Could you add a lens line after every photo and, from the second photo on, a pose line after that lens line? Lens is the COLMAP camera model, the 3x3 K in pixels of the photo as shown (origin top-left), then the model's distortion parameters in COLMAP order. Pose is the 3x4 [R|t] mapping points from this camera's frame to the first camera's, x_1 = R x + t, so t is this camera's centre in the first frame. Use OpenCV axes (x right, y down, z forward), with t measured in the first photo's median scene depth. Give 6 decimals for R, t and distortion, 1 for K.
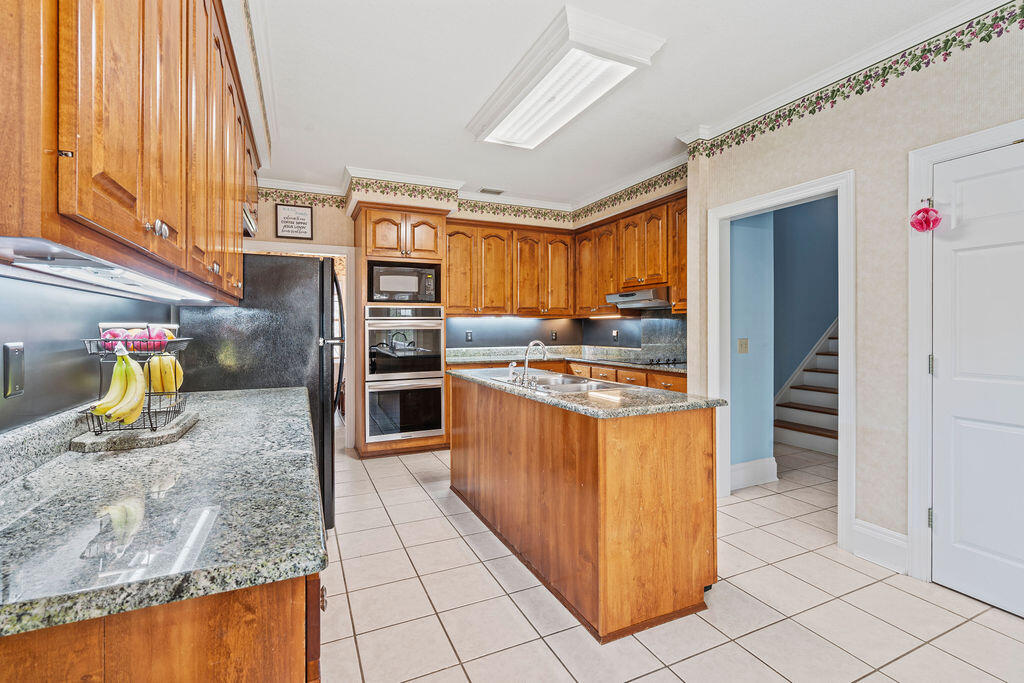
lens RADIAL K [[465.0, 0, 516.8], [0, 465.0, 347.2], [0, 0, 1]] dist [-0.005922, 0.001510]
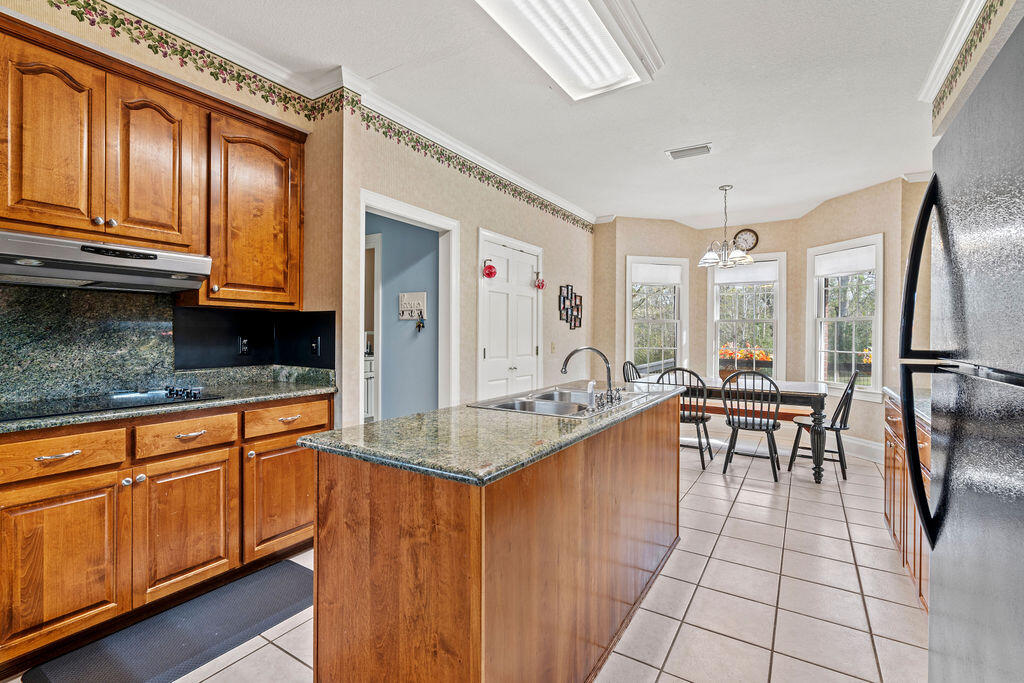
lens RADIAL K [[465.0, 0, 516.8], [0, 465.0, 347.2], [0, 0, 1]] dist [-0.005922, 0.001510]
pose [[-0.540907, -0.022236, 0.840789, -0.407428], [0.030972, 0.998446, 0.046331, -0.040396], [-0.840512, 0.051101, -0.539378, 1.145963]]
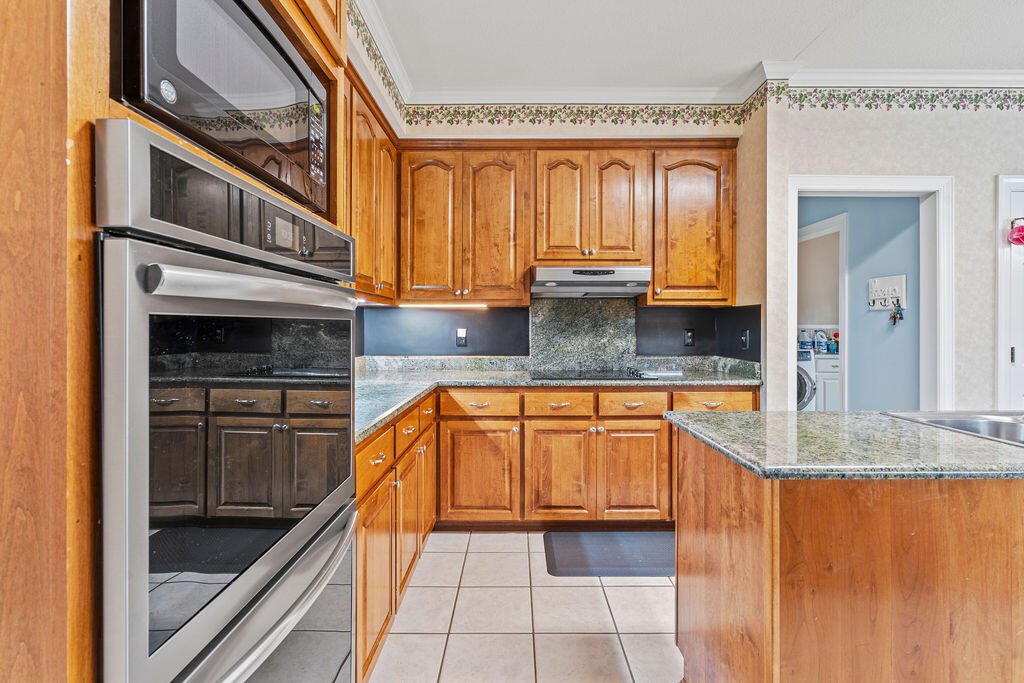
lens RADIAL K [[465.0, 0, 516.8], [0, 465.0, 347.2], [0, 0, 1]] dist [-0.005922, 0.001510]
pose [[0.423577, -0.031773, 0.905303, -0.475492], [0.035245, 0.999206, 0.018578, -0.031288], [-0.905174, 0.024039, 0.424360, 1.019928]]
